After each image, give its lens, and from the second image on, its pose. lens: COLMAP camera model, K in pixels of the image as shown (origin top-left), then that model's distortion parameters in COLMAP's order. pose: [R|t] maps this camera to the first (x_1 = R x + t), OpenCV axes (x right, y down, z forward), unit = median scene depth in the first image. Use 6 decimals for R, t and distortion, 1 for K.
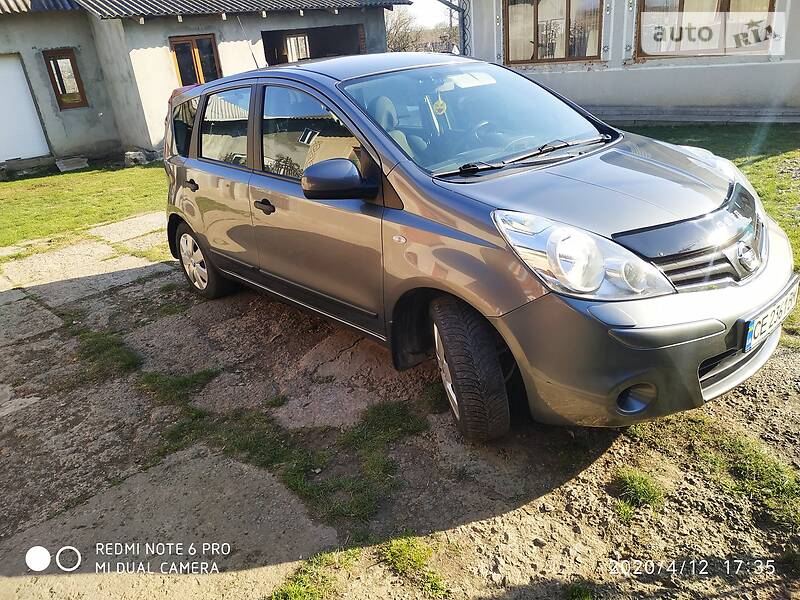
lens RADIAL K [[567.1, 0, 403.8], [0, 567.1, 293.0], [0, 0, 1]] dist [0.002911, -0.014918]
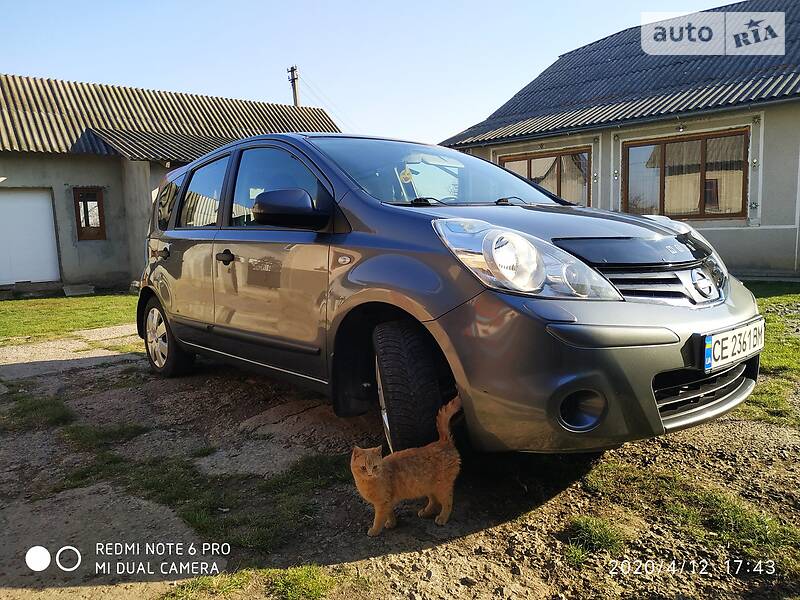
lens RADIAL K [[567.1, 0, 402.6], [0, 567.1, 299.5], [0, 0, 1]] dist [0.002911, -0.014918]
pose [[0.998317, 0.055331, -0.017365, 0.113771], [-0.057983, 0.957575, -0.282290, 0.238963], [0.001009, 0.282822, 0.959172, 0.088439]]
